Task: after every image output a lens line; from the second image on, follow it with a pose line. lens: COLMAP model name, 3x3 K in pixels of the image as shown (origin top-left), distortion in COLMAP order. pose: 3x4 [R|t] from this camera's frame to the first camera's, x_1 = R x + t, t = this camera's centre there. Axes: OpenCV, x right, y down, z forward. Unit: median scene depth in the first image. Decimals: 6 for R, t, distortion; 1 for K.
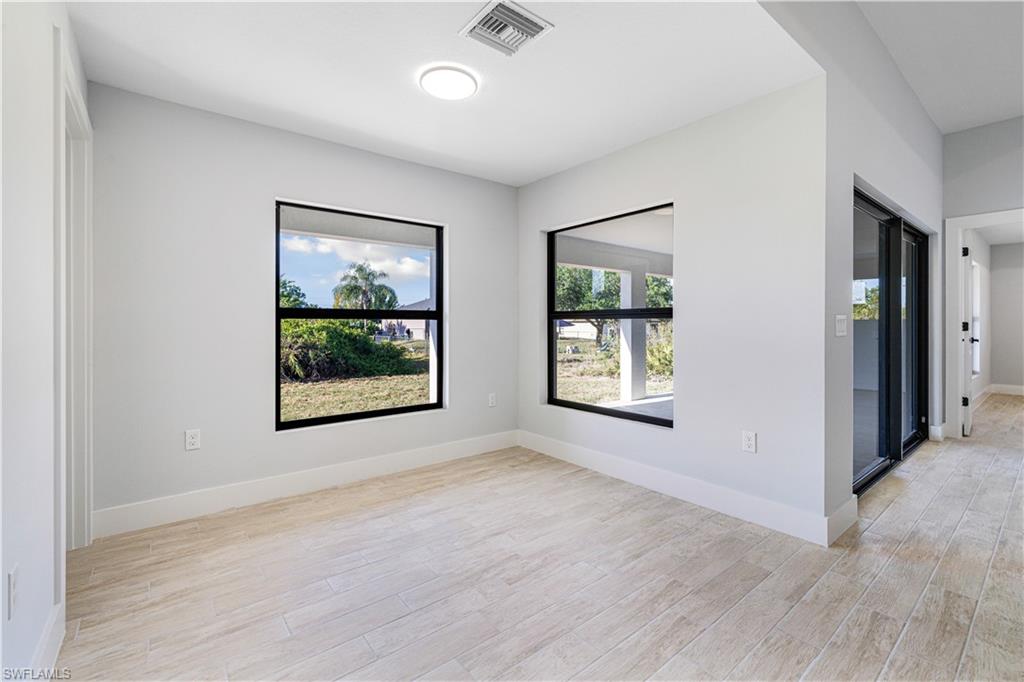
lens RADIAL K [[445.5, 0, 513.5], [0, 445.5, 330.5], [0, 0, 1]] dist [-0.000067, 0.000465]
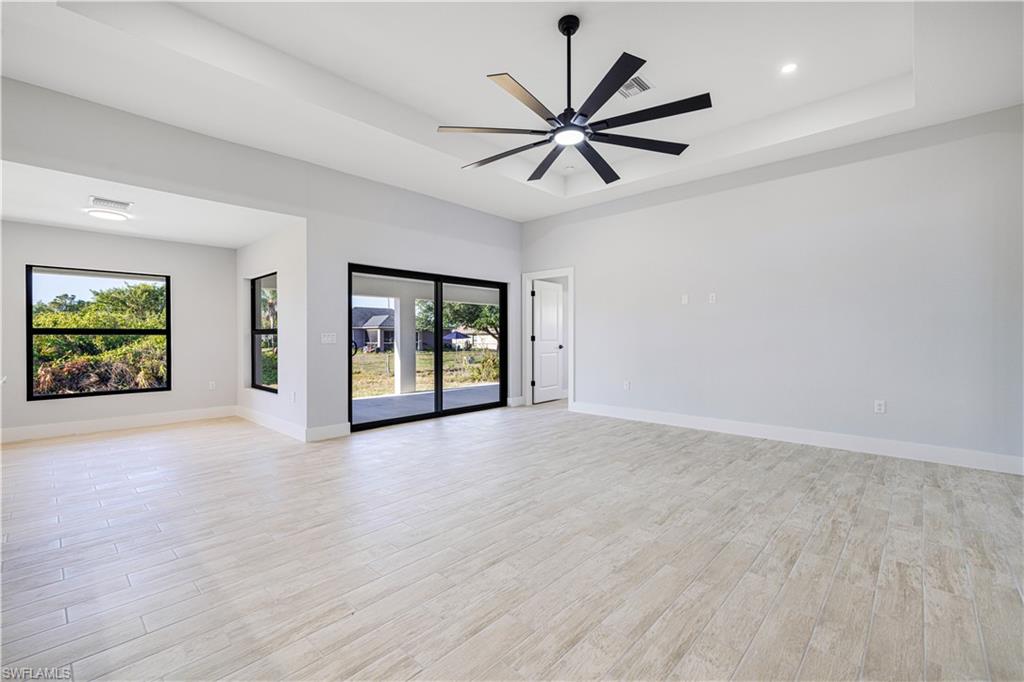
lens RADIAL K [[445.5, 0, 518.0], [0, 445.5, 334.3], [0, 0, 1]] dist [-0.000067, 0.000465]
pose [[0.986486, -0.000552, 0.163847, 0.173259], [0.003363, 0.999852, -0.016881, 0.001070], [-0.163813, 0.017204, 0.986341, -0.165322]]
